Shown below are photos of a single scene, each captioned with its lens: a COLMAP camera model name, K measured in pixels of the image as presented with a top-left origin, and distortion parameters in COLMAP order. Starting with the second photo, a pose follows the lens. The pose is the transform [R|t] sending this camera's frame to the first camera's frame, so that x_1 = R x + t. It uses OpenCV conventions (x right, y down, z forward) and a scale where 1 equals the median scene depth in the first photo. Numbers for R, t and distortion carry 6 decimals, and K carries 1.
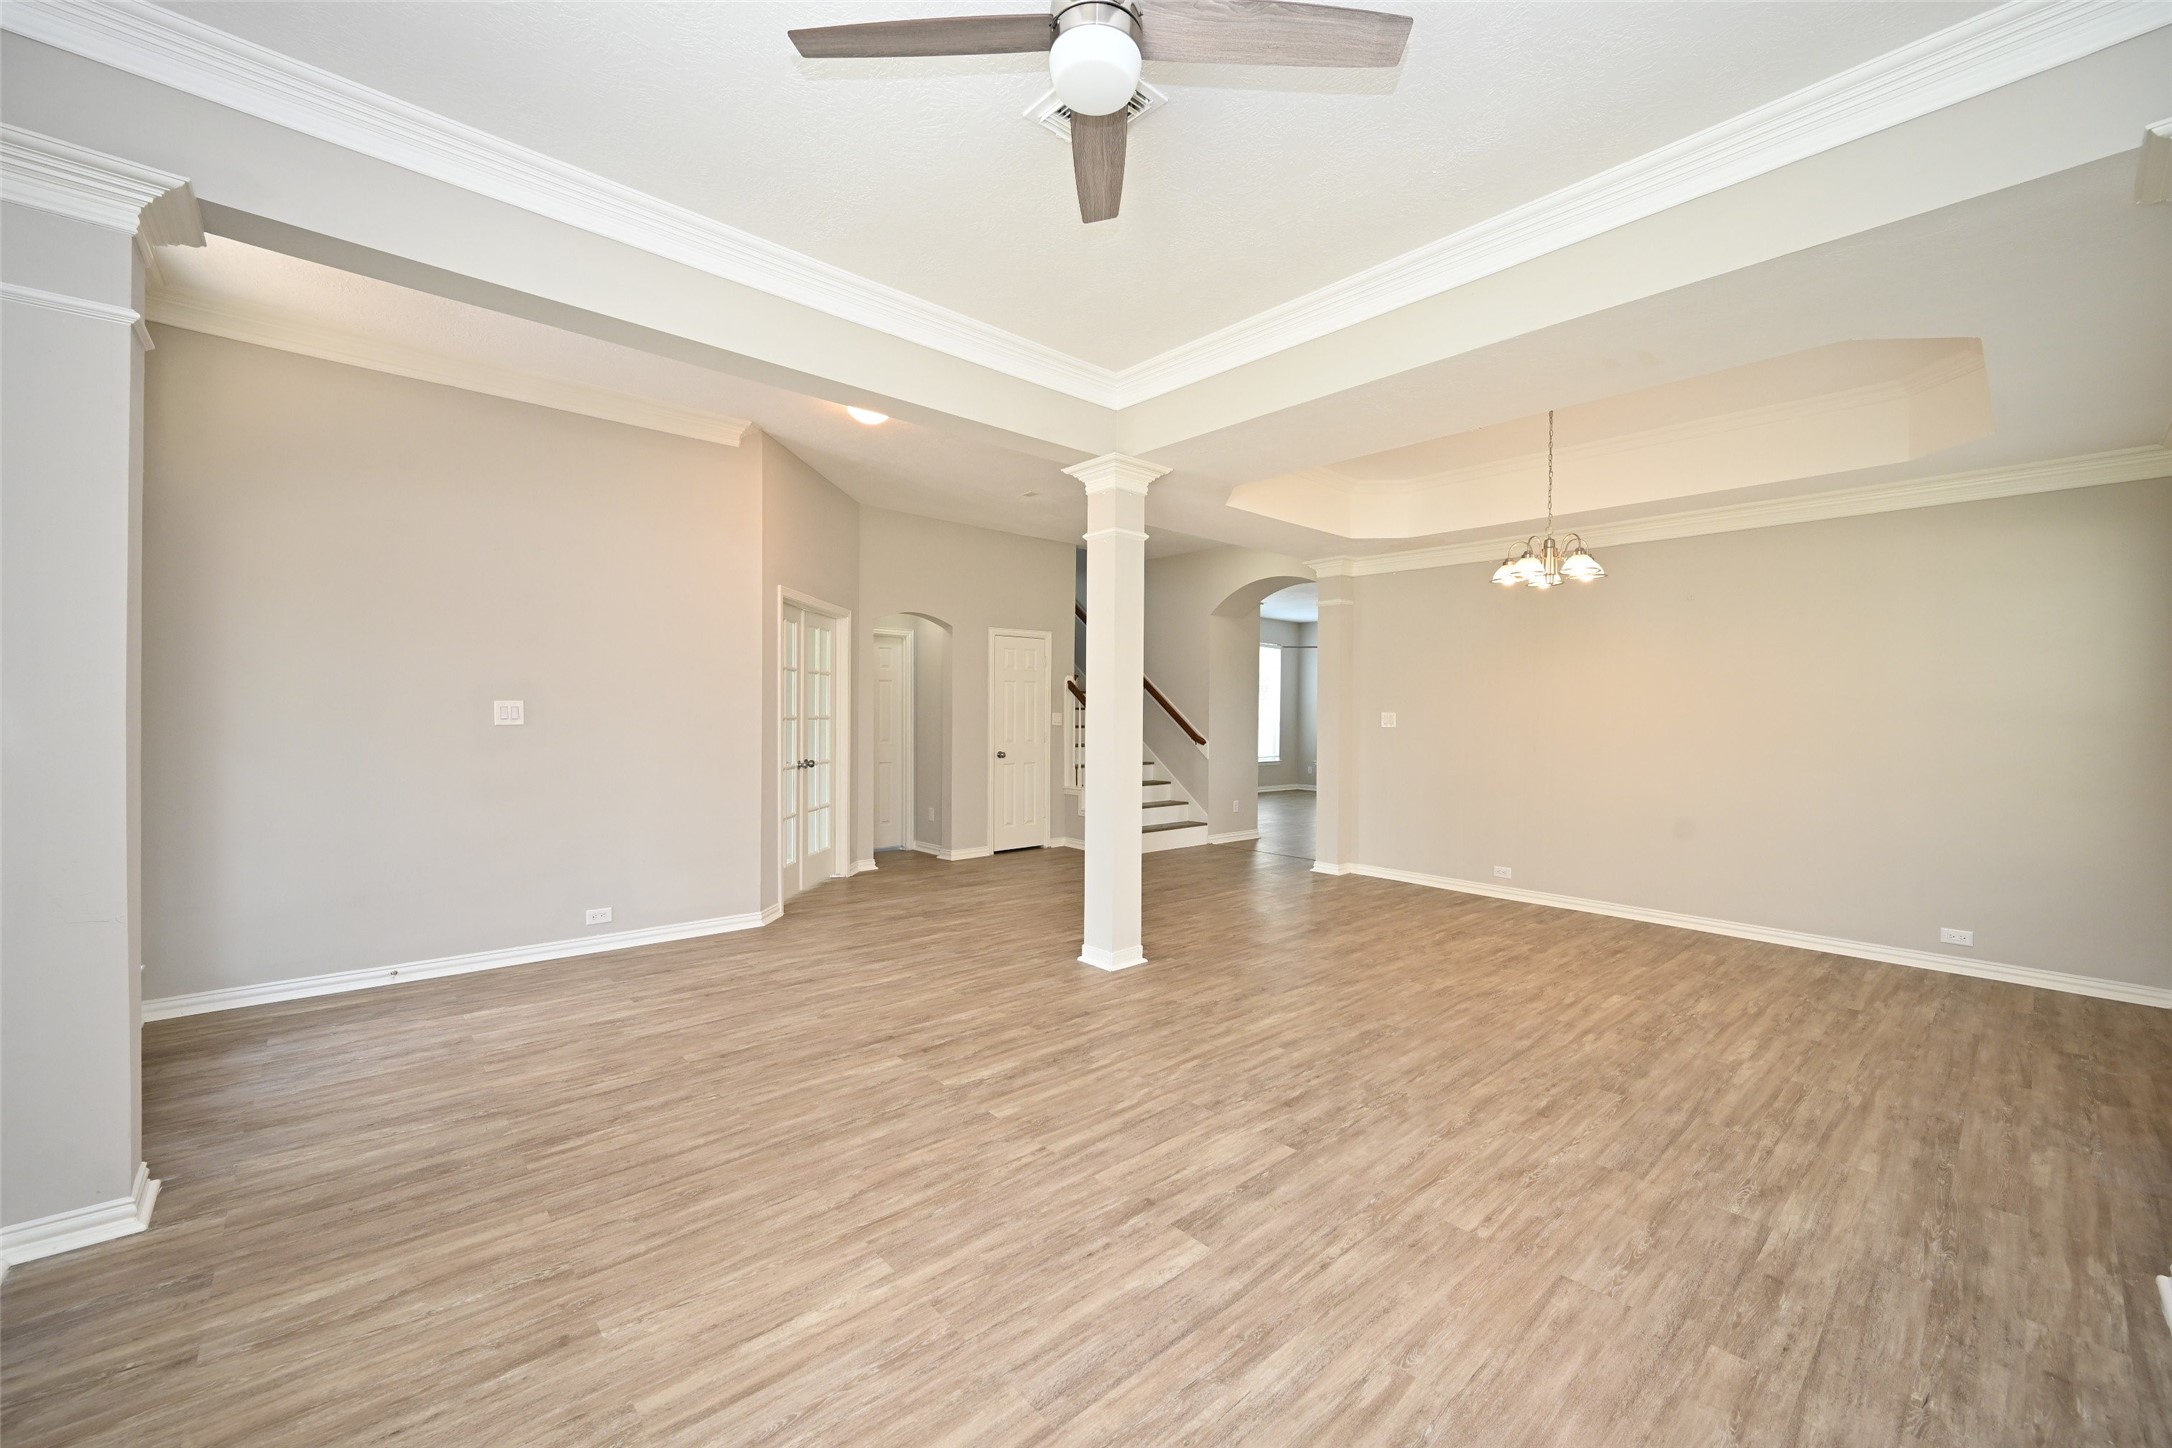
lens RADIAL K [[855.9, 0, 1080.3], [0, 855.9, 721.8], [0, 0, 1]] dist [-0.001570, 0.000323]
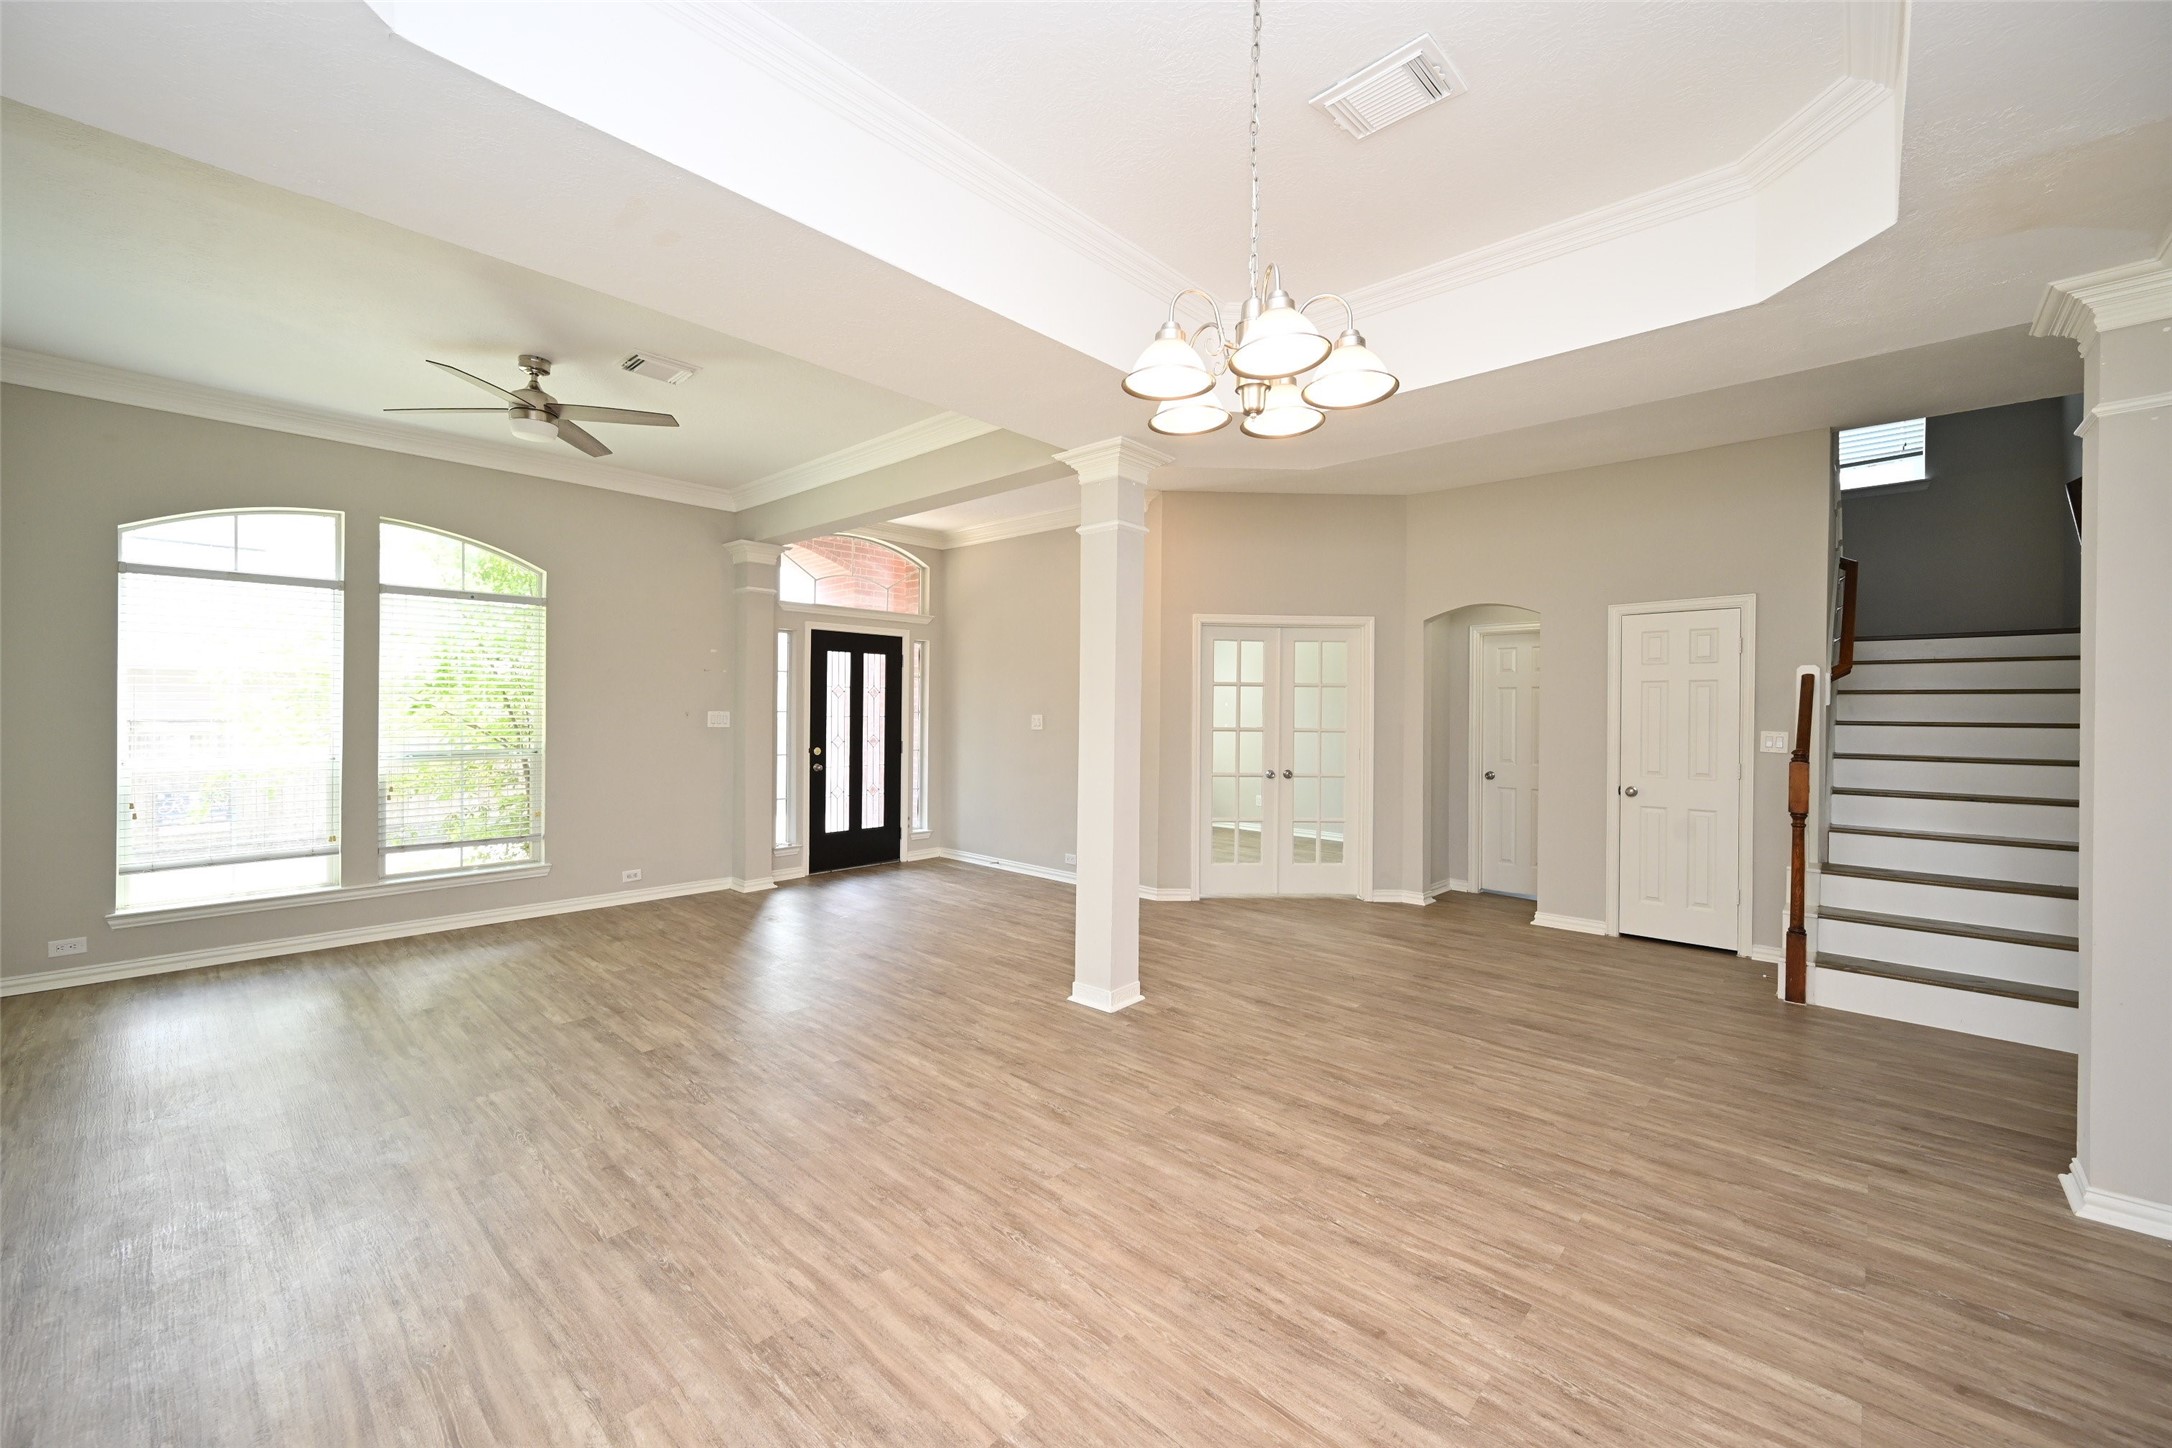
lens RADIAL K [[855.9, 0, 1075.7], [0, 855.9, 713.5], [0, 0, 1]] dist [-0.001570, 0.000323]
pose [[0.091445, -0.007269, -0.995784, 1.170162], [-0.020078, 0.999757, -0.009142, -0.016684], [0.995608, 0.020829, 0.091276, 1.099174]]
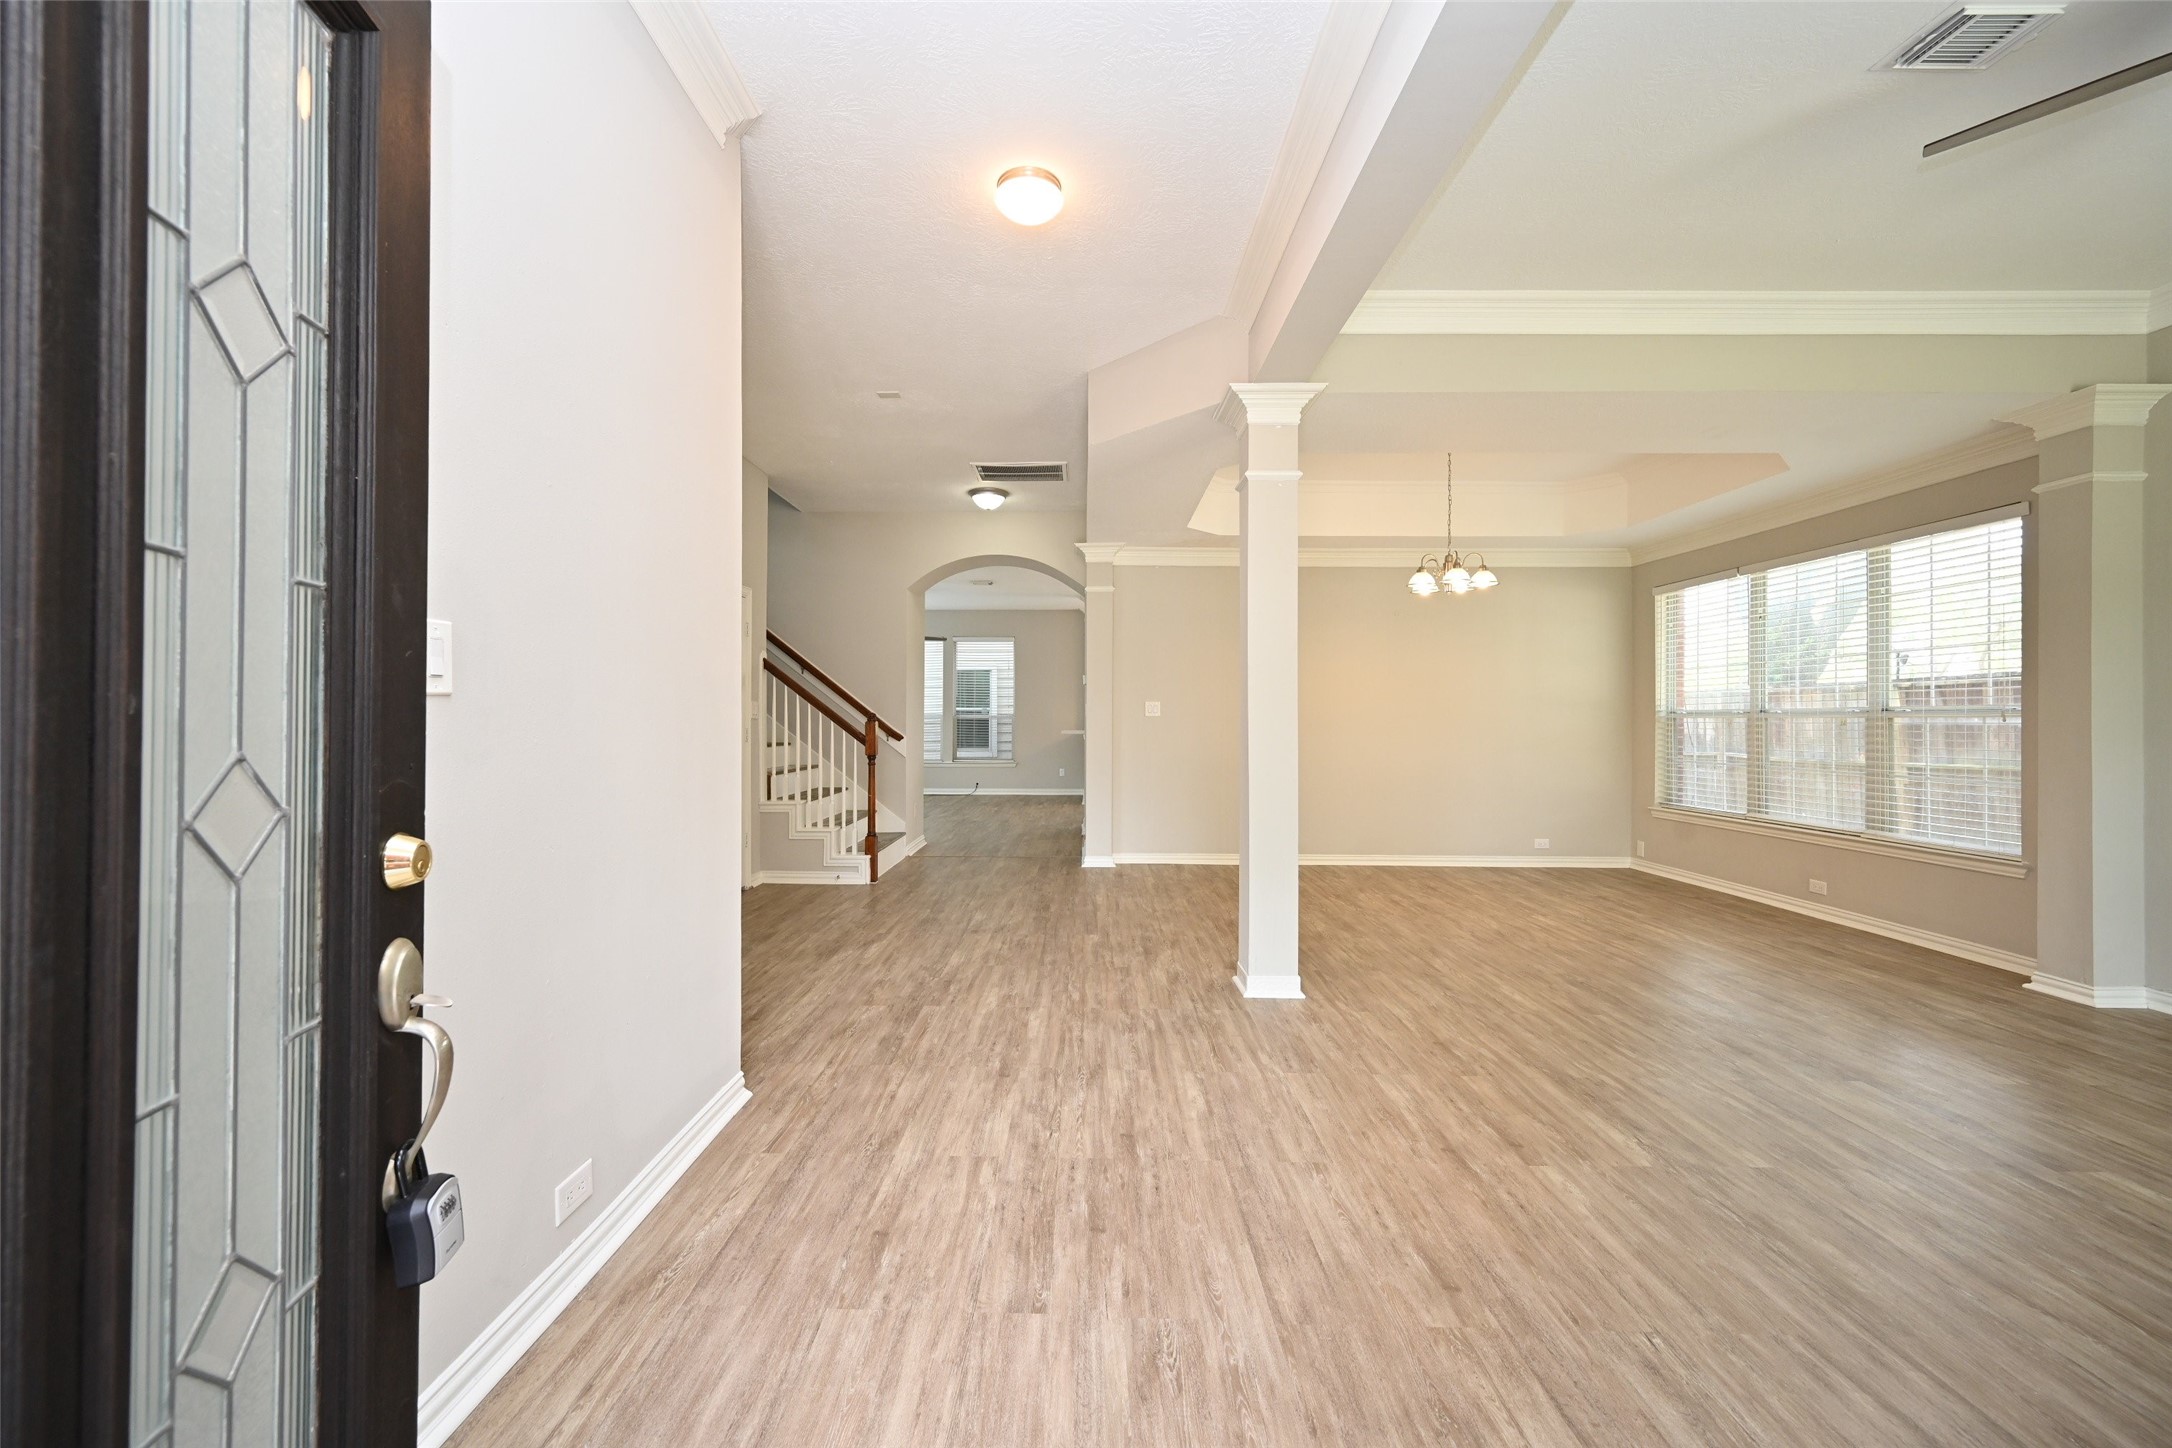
lens RADIAL K [[855.9, 0, 1074.8], [0, 855.9, 715.4], [0, 0, 1]] dist [-0.001570, 0.000323]
pose [[0.671139, -0.003568, 0.741323, -0.884027], [0.010152, 0.999939, -0.004378, 0.018802], [-0.741262, 0.010464, 0.671135, 0.720802]]
